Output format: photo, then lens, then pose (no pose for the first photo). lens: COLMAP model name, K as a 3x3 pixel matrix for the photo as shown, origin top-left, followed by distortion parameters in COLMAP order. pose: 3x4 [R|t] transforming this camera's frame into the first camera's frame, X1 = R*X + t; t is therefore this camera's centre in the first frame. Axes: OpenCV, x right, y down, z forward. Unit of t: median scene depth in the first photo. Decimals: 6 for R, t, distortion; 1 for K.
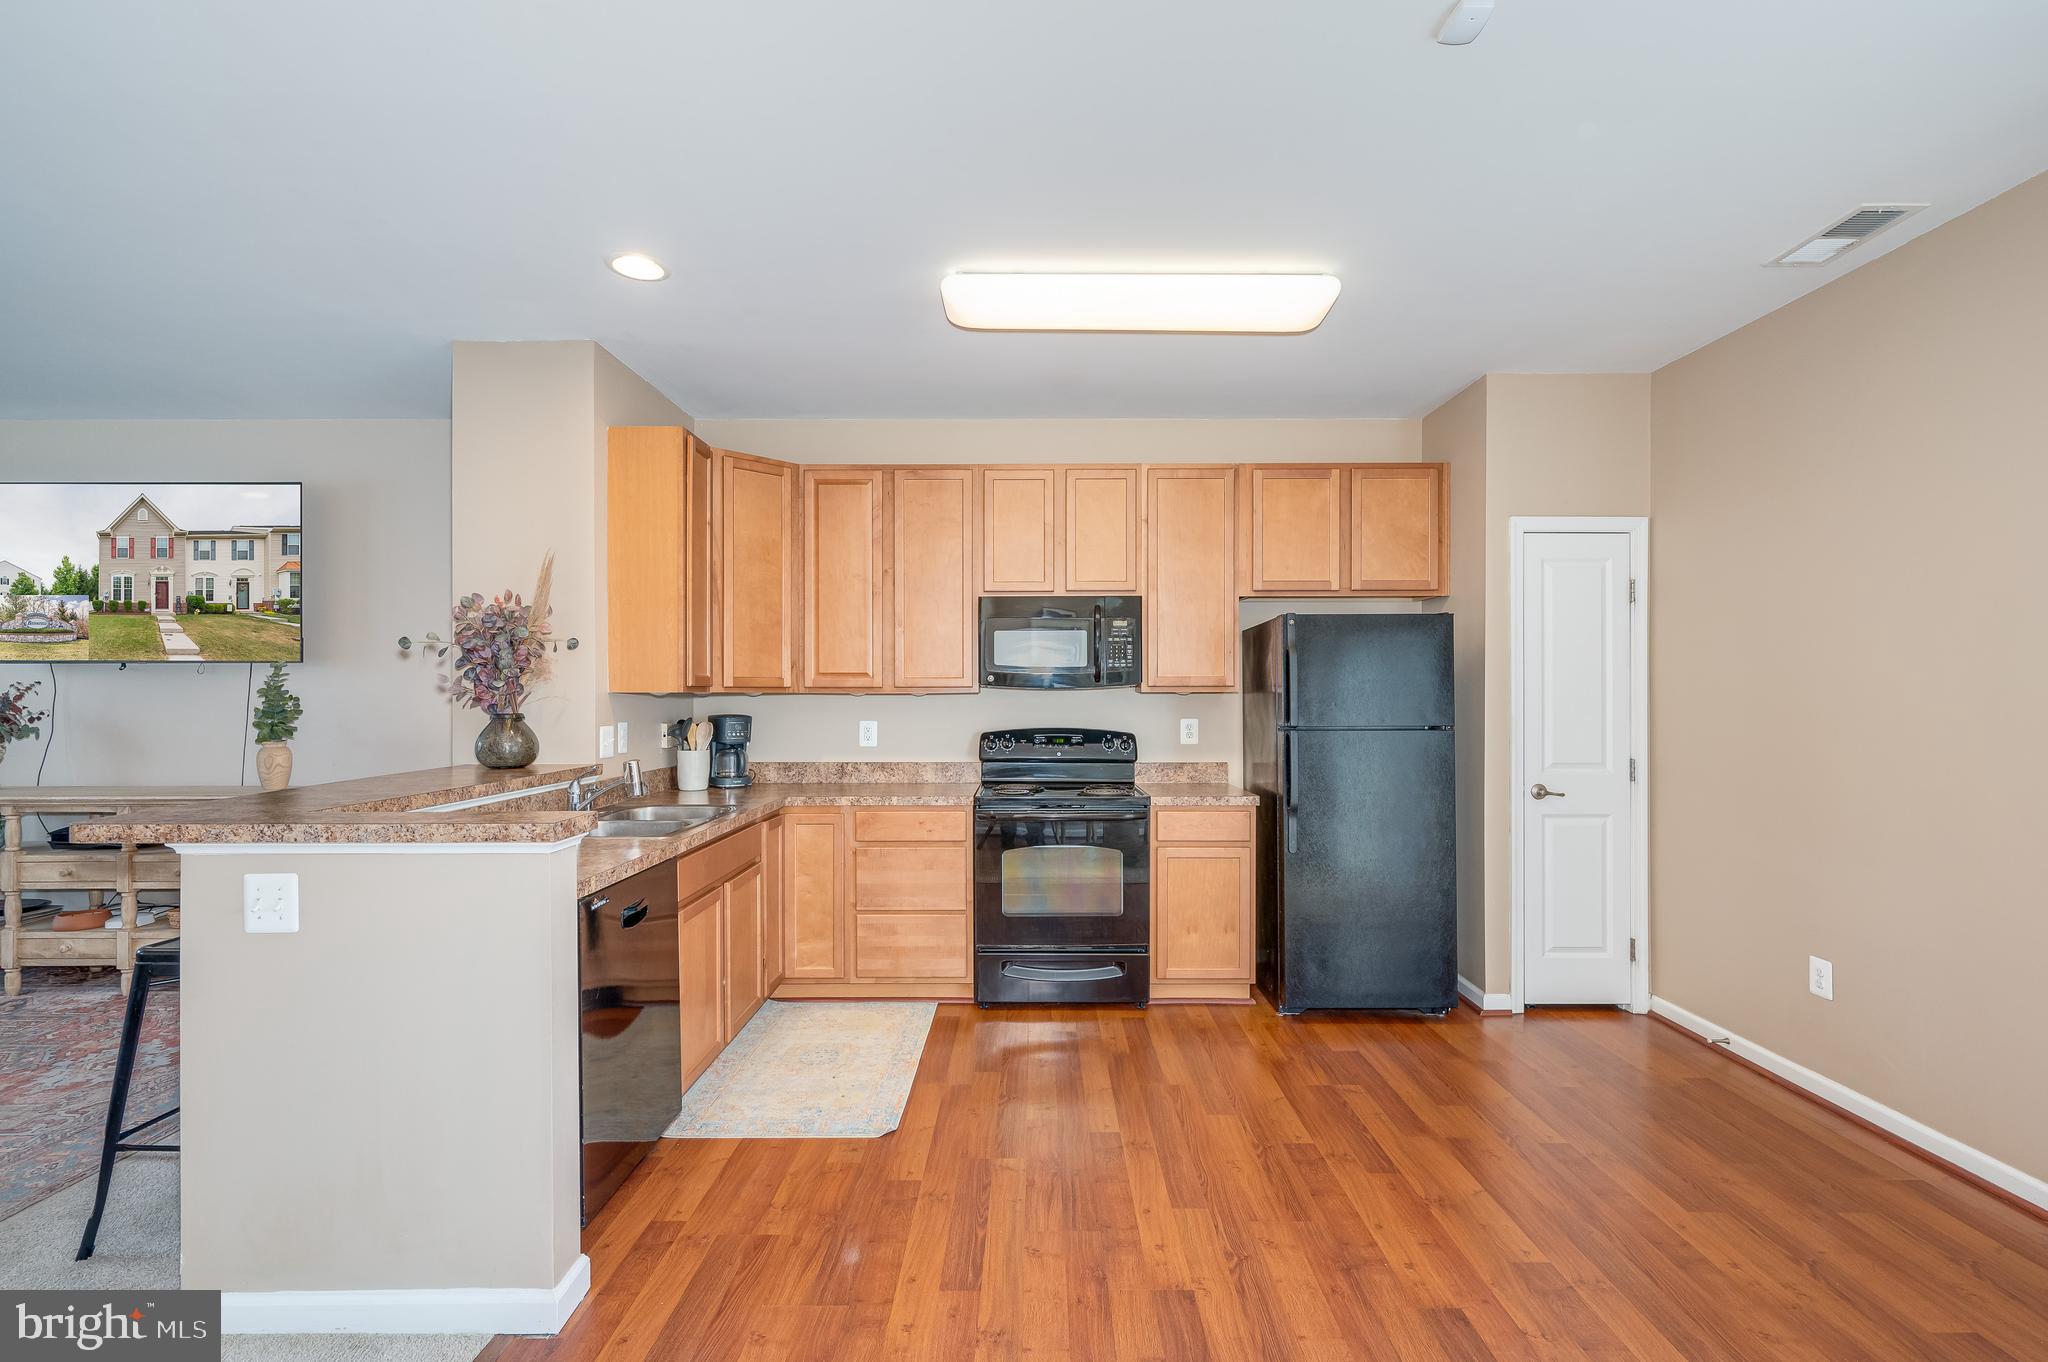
lens RADIAL K [[907.3, 0, 1032.4], [0, 907.3, 690.2], [0, 0, 1]] dist [-0.004632, -0.000585]
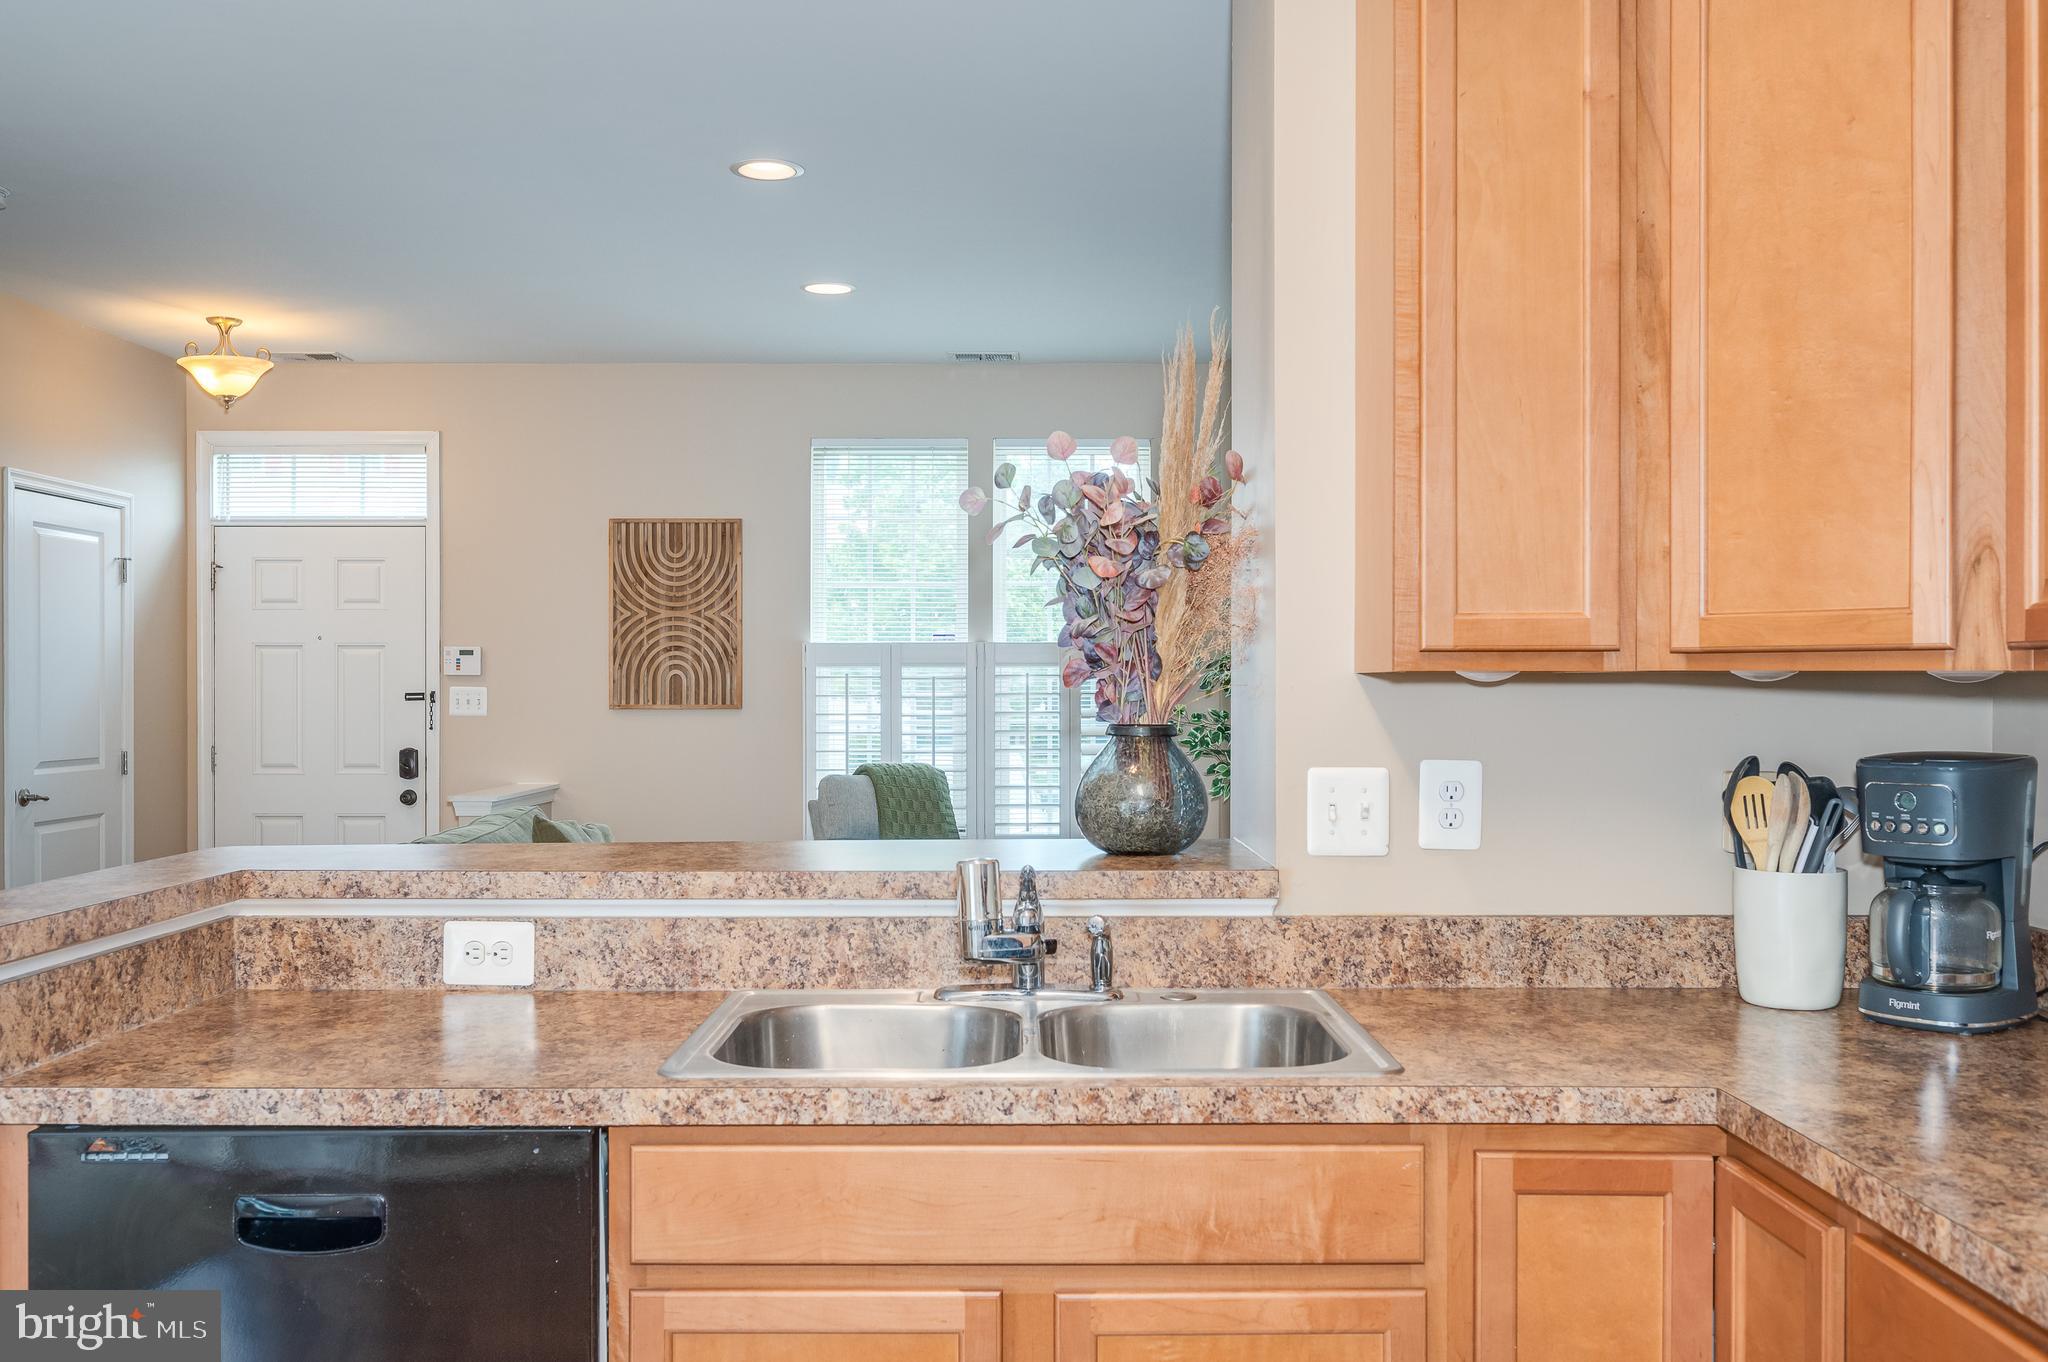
lens RADIAL K [[1795.5, 0, 1046.1], [0, 1795.5, 686.6], [0, 0, 1]] dist [-0.002700, 0.000998]
pose [[0.008525, 0.001921, -0.999962, 0.197292], [0.004711, 0.999987, 0.001961, 0.004682], [0.999953, -0.004728, 0.008516, 0.724103]]
